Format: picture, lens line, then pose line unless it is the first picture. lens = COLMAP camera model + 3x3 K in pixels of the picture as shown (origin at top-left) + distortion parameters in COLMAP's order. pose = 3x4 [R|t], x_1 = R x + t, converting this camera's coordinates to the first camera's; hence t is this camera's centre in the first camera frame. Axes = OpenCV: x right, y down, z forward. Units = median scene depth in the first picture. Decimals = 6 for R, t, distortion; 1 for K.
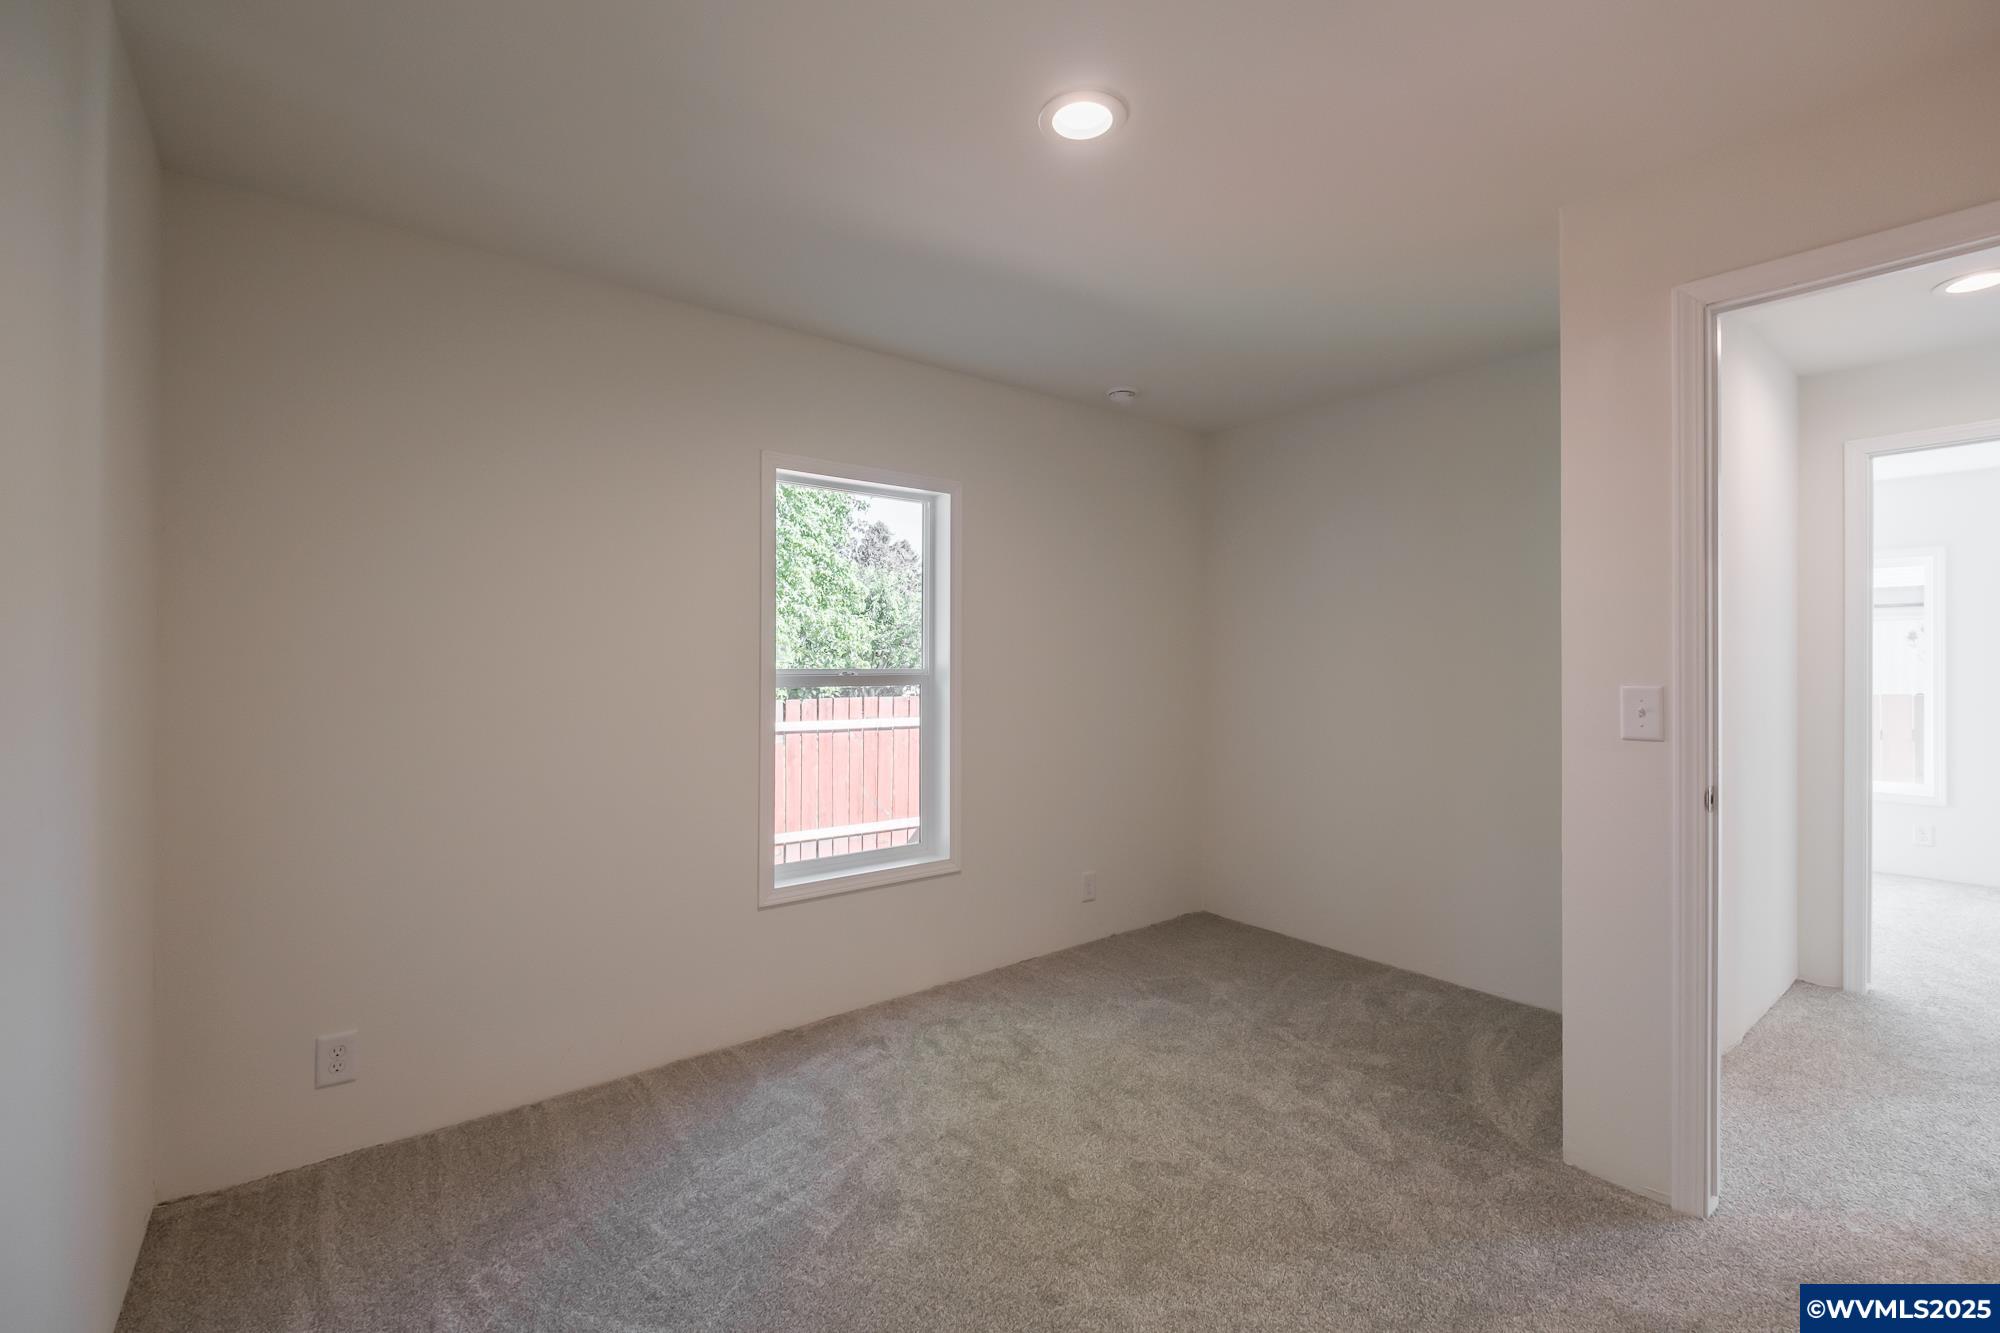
lens RADIAL K [[866.0, 0, 991.5], [0, 866.0, 660.0], [0, 0, 1]] dist [-0.002803, -0.001466]
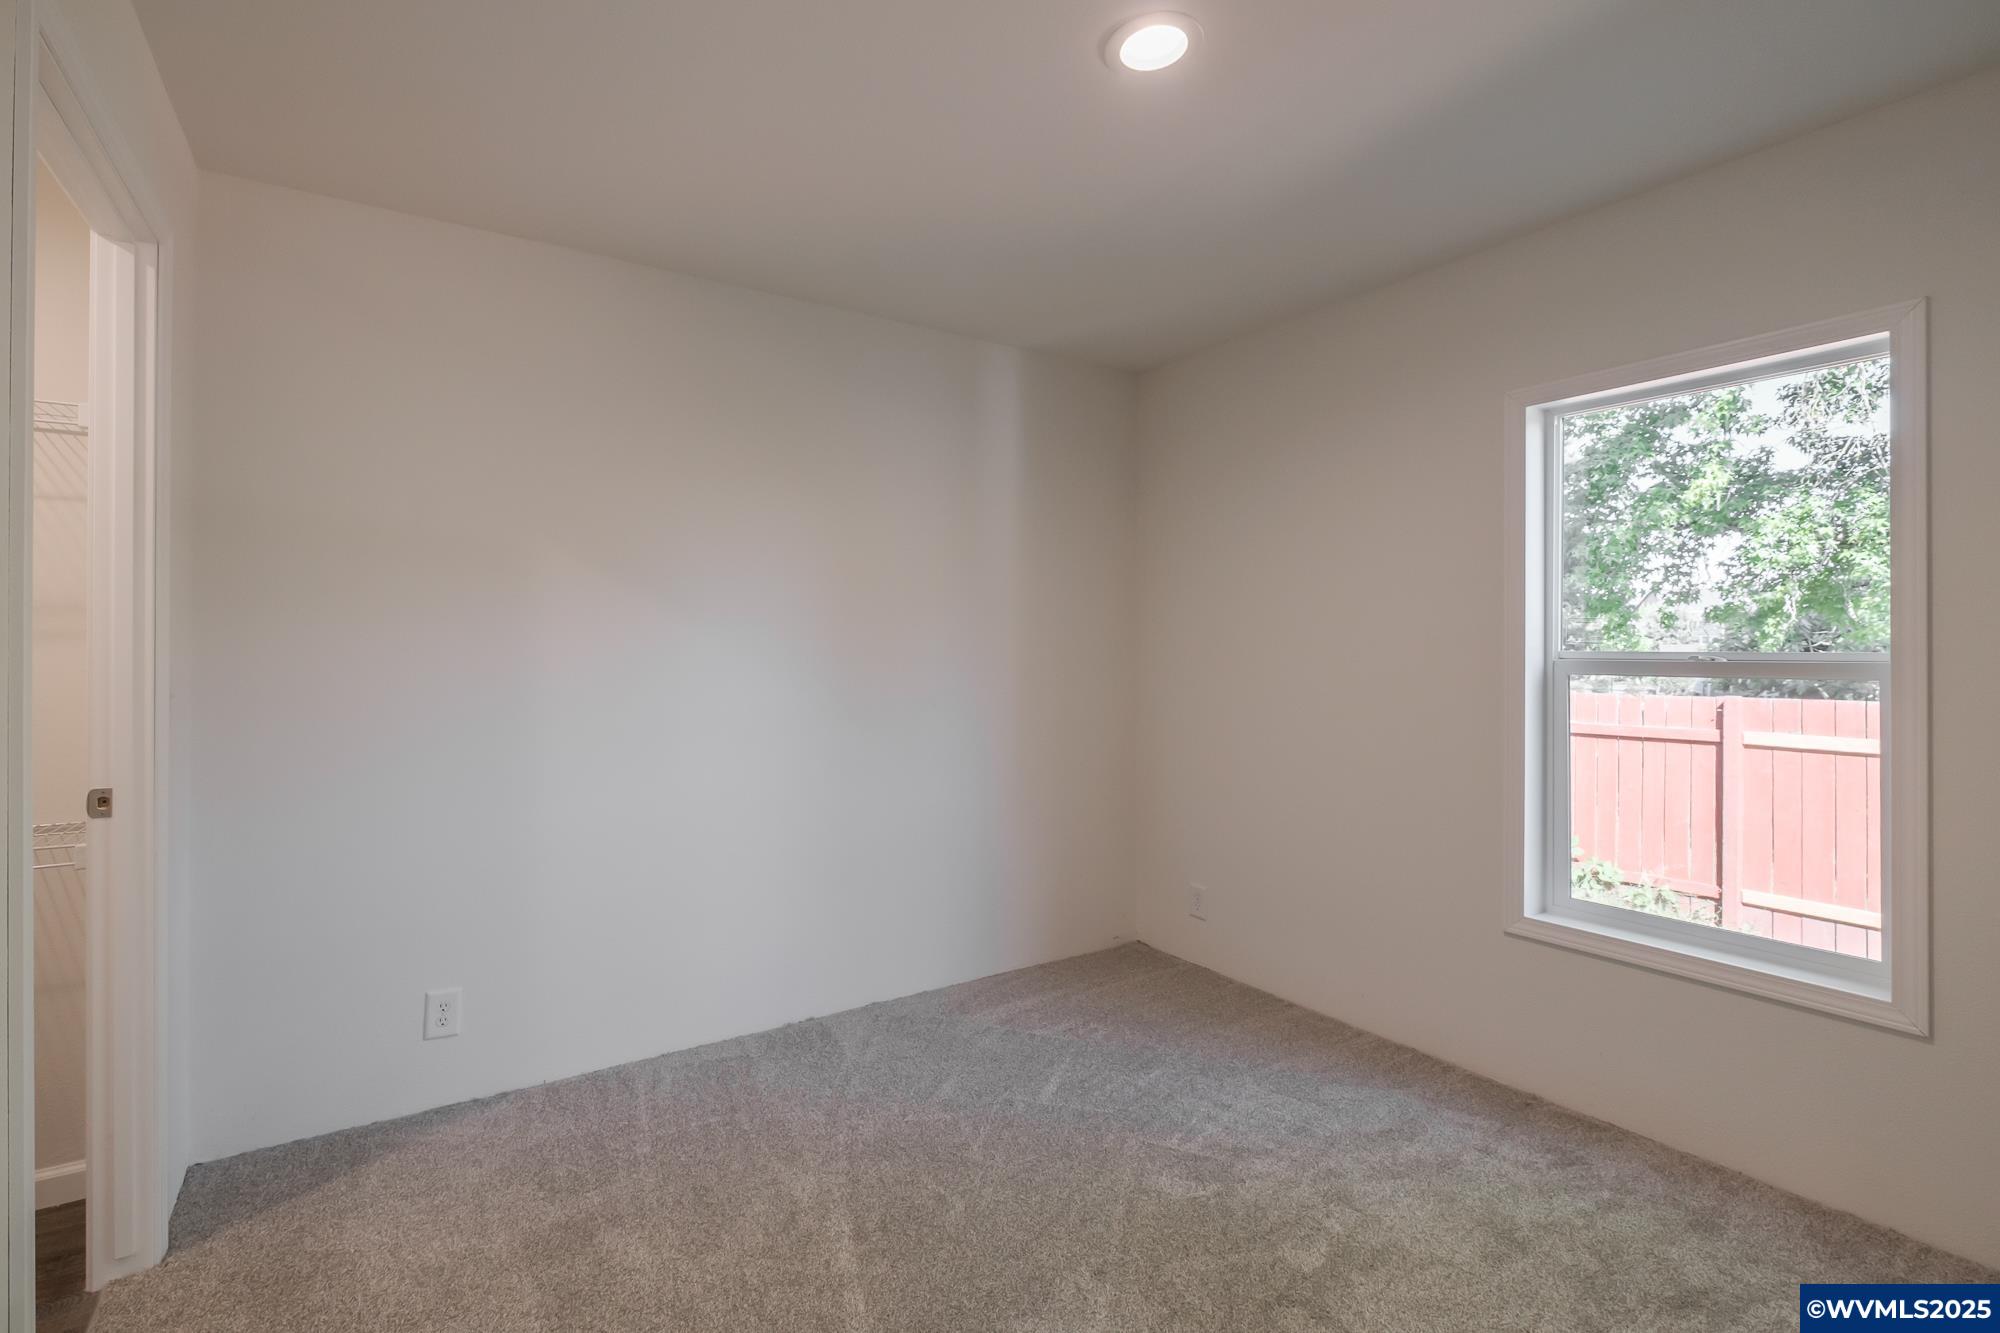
lens RADIAL K [[866.0, 0, 988.2], [0, 866.0, 652.7], [0, 0, 1]] dist [-0.002803, -0.001466]
pose [[-0.077590, -0.010093, -0.996934, 0.646552], [-0.005757, 0.999937, -0.009675, 0.023913], [0.996969, 0.004989, -0.077644, 0.576927]]
